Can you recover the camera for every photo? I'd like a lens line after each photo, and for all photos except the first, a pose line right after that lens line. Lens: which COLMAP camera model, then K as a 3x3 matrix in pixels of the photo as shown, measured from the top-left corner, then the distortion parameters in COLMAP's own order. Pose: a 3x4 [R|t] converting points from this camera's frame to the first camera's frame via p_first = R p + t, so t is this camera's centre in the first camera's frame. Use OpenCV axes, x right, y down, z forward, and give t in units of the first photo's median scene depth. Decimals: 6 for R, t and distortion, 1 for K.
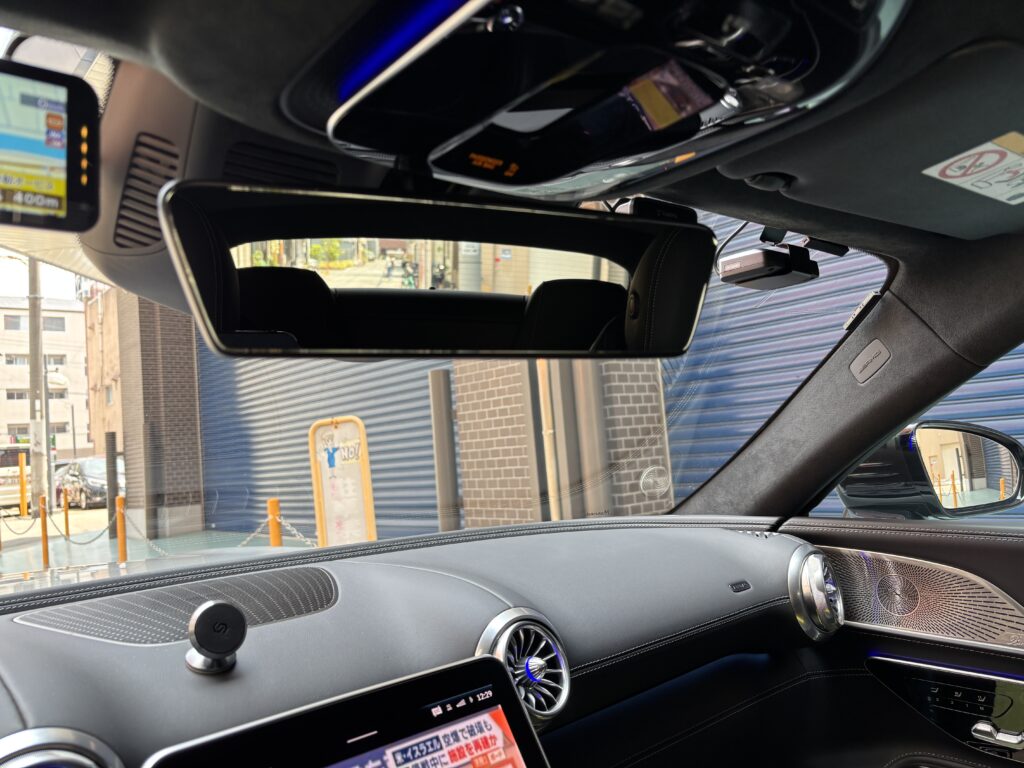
lens RADIAL K [[753.2, 0, 516.2], [0, 753.2, 384.8], [0, 0, 1]] dist [0.005258, -0.001746]
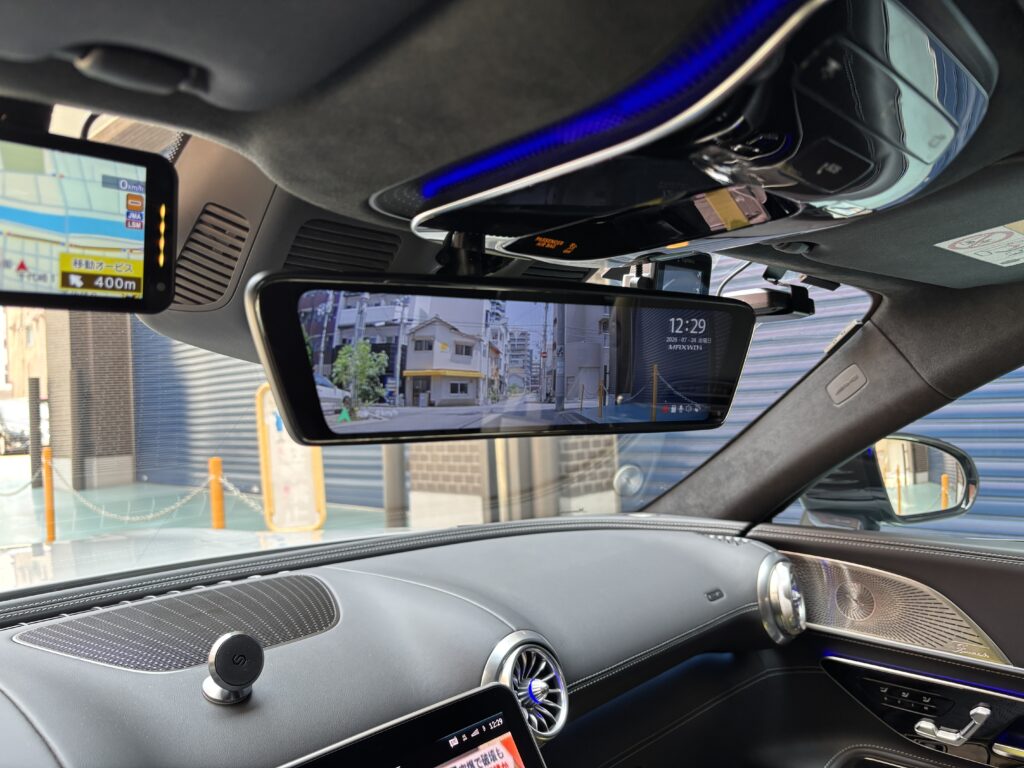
lens RADIAL K [[756.7, 0, 517.6], [0, 756.7, 381.2], [0, 0, 1]] dist [0.005677, -0.005179]
pose [[0.996189, 0.036533, 0.079208, -0.097934], [-0.040549, 0.997940, 0.049712, -0.098374], [-0.077228, -0.052734, 0.995618, -0.016192]]
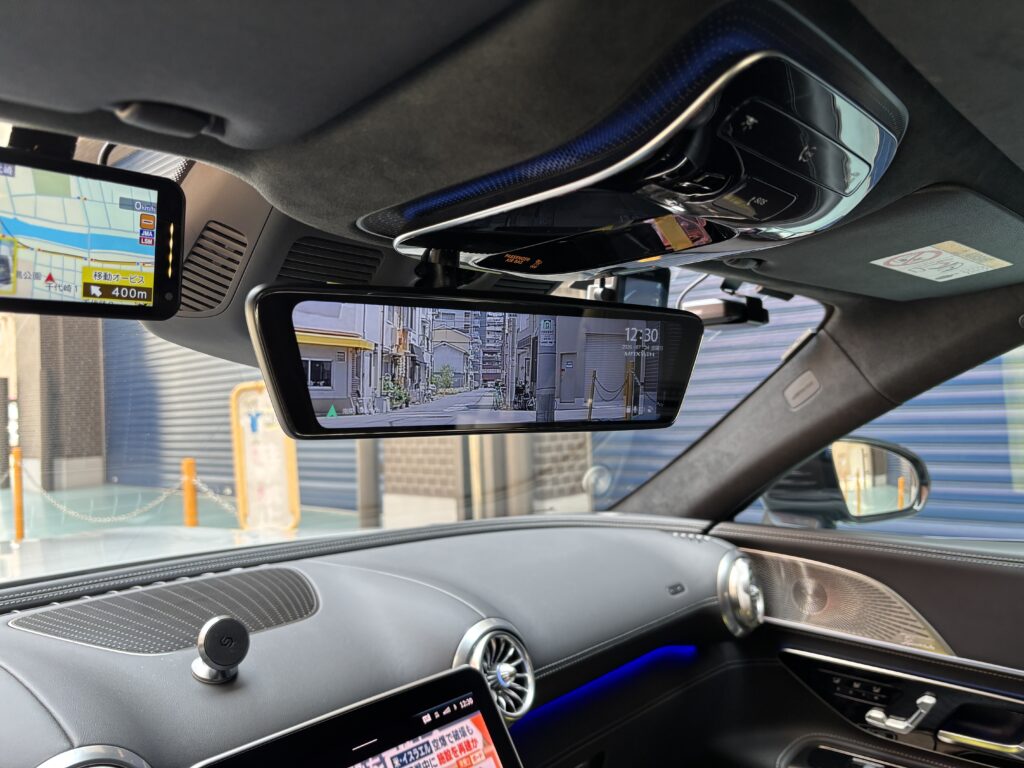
lens RADIAL K [[758.8, 0, 511.0], [0, 758.8, 381.1], [0, 0, 1]] dist [0.004357, 0.000936]
pose [[0.993721, 0.044826, 0.102512, -0.098471], [-0.049500, 0.997826, 0.043513, -0.100700], [-0.100338, -0.048314, 0.993780, -0.089053]]
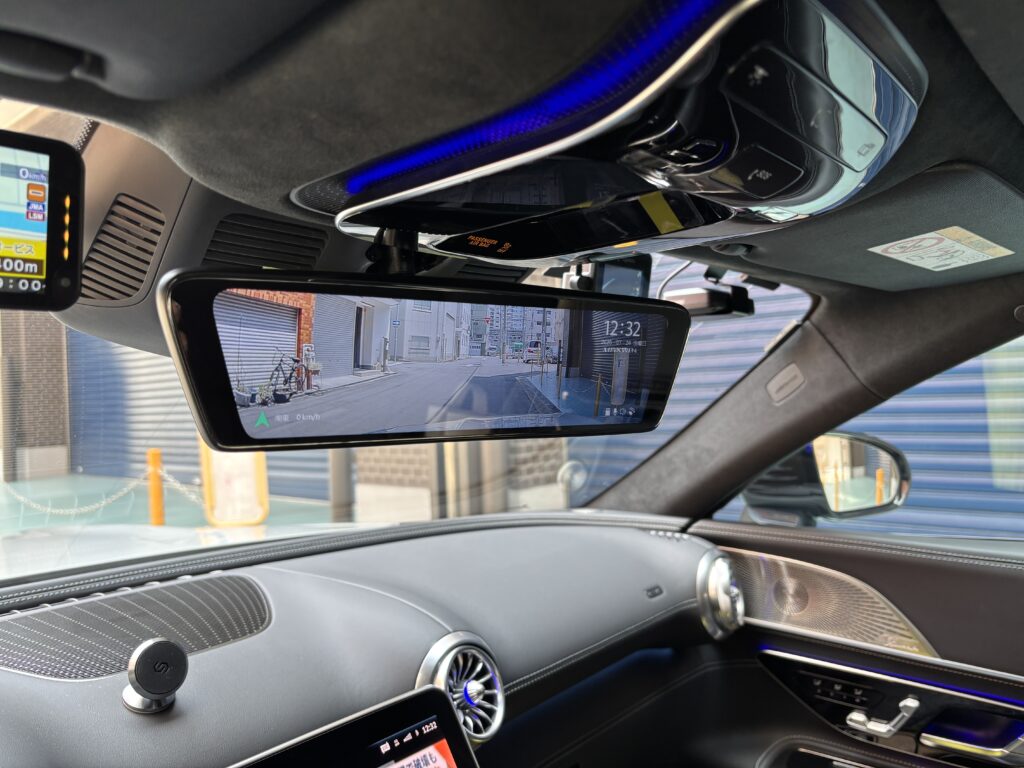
lens RADIAL K [[758.8, 0, 511.0], [0, 758.8, 381.1], [0, 0, 1]] dist [0.004357, 0.000936]
pose [[0.989776, 0.044267, 0.135587, -0.081130], [-0.052559, 0.996920, 0.058202, -0.107652], [-0.132593, -0.064733, 0.989054, -0.005156]]
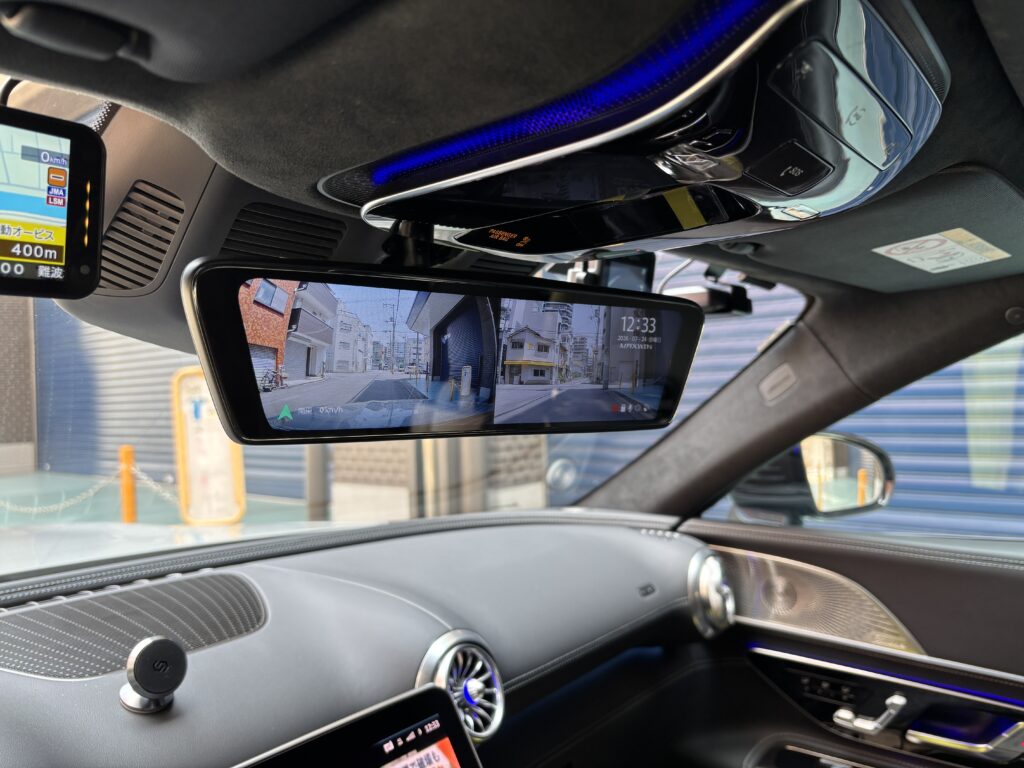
lens RADIAL K [[762.0, 0, 512.4], [0, 762.0, 380.6], [0, 0, 1]] dist [0.004061, 0.000853]
pose [[0.984478, 0.052688, 0.167416, -0.115054], [-0.062894, 0.996434, 0.056253, -0.101623], [-0.163855, -0.065909, 0.984280, 0.000979]]
